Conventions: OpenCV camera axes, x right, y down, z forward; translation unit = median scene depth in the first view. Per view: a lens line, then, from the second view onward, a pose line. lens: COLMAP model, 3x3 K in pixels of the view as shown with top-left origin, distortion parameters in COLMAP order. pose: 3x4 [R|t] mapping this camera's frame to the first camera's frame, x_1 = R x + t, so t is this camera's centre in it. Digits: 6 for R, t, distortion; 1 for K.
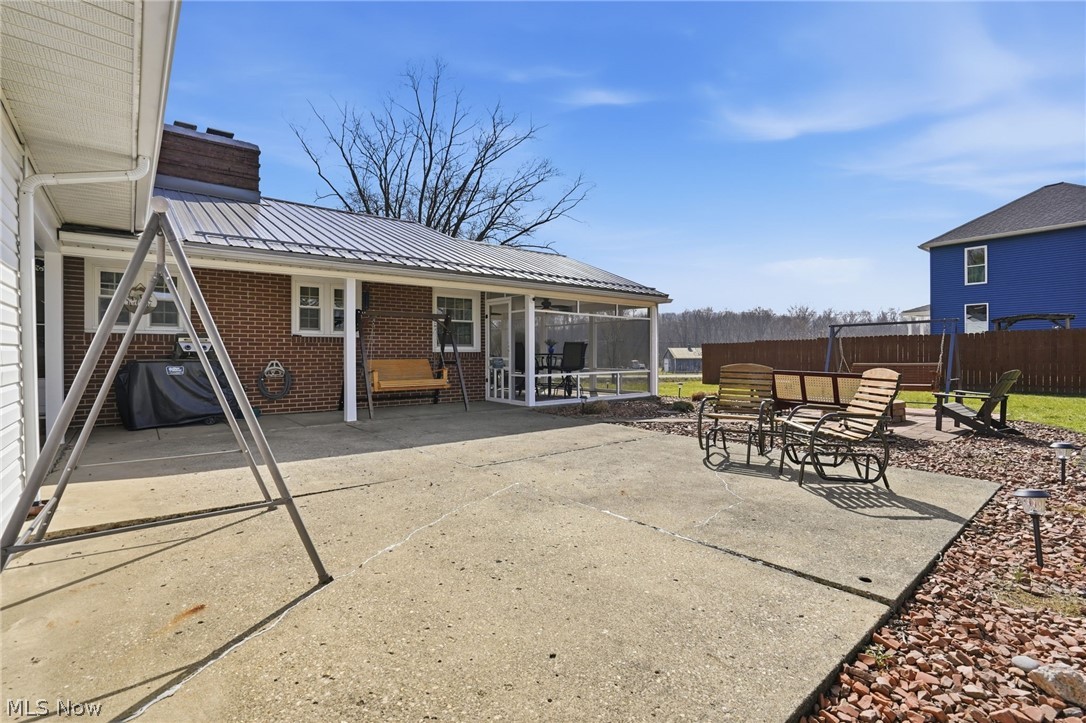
lens RADIAL K [[499.4, 0, 540.1], [0, 499.4, 375.5], [0, 0, 1]] dist [-0.037022, 0.008706]
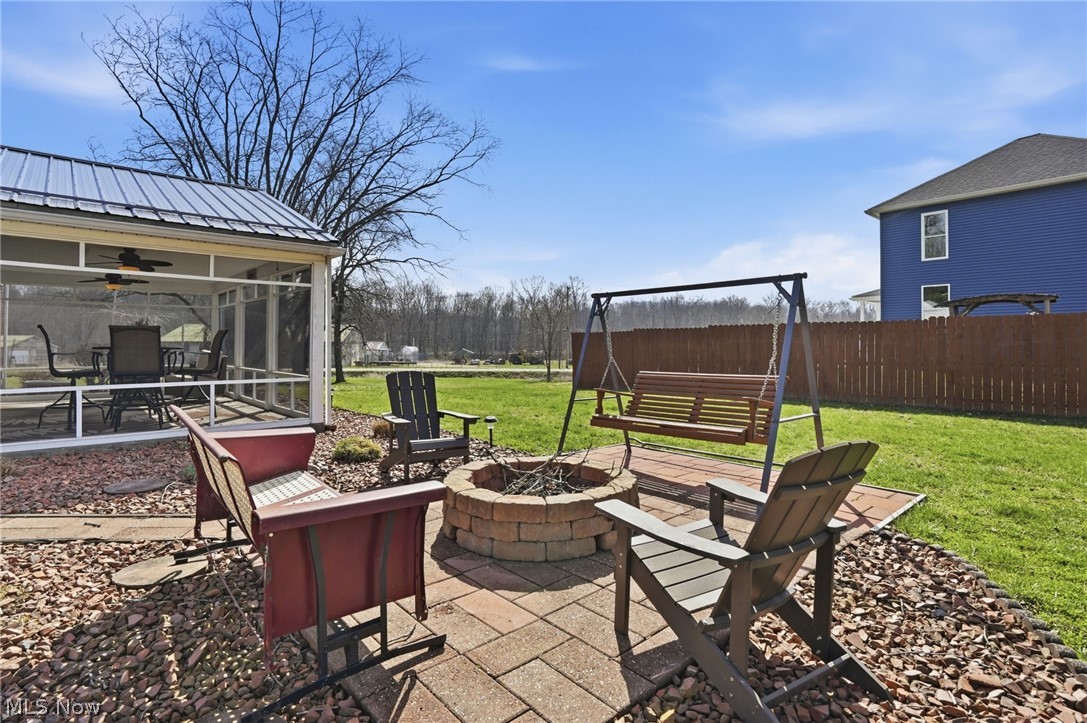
lens RADIAL K [[519.2, 0, 537.3], [0, 519.2, 362.1], [0, 0, 1]] dist [-0.031117, 0.000713]
pose [[0.999265, 0.008623, 0.037363, 0.229824], [-0.008380, 0.999943, -0.006661, -0.013056], [-0.037418, 0.006343, 0.999280, 0.211443]]
